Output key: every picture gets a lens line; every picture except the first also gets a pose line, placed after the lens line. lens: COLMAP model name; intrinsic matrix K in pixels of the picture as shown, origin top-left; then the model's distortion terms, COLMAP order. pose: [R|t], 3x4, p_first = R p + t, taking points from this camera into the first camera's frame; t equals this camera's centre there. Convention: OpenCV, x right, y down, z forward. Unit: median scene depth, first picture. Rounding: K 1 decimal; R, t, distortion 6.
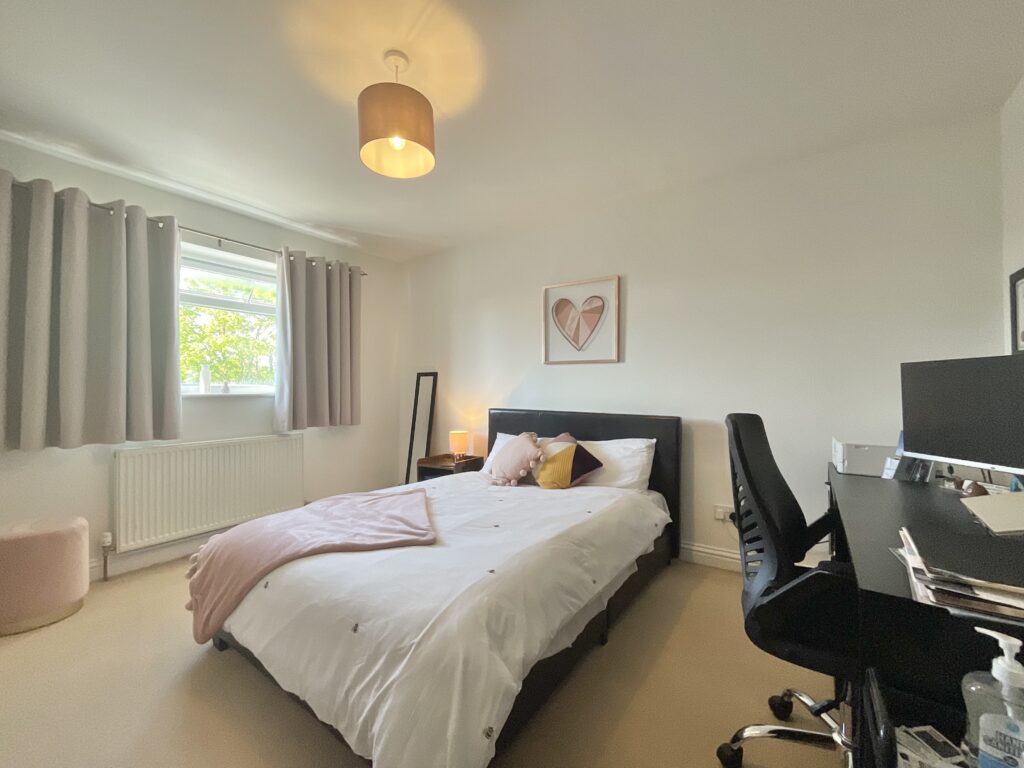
lens RADIAL K [[416.8, 0, 514.1], [0, 416.8, 386.0], [0, 0, 1]] dist [-0.000918, -0.000060]
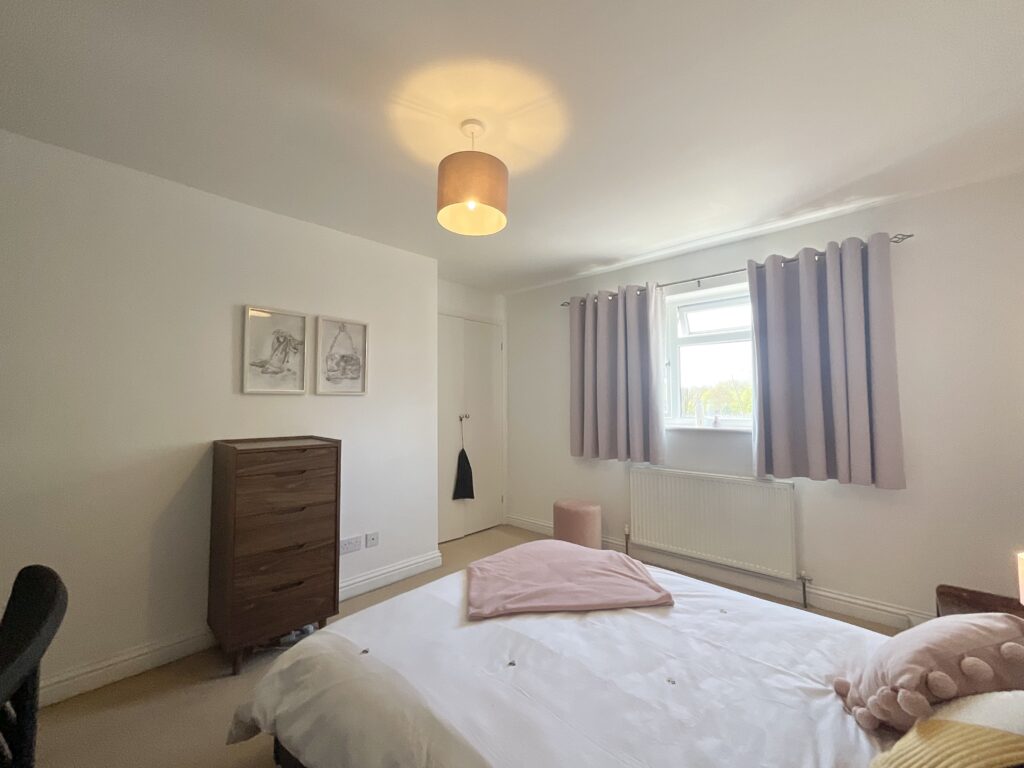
lens RADIAL K [[419.0, 0, 510.3], [0, 419.0, 378.1], [0, 0, 1]] dist [0.000389, 0.000056]
pose [[-0.146954, -0.050224, -0.987867, 0.455422], [0.015520, 0.998470, -0.053072, -0.062916], [0.989022, -0.023131, -0.145949, 0.773887]]
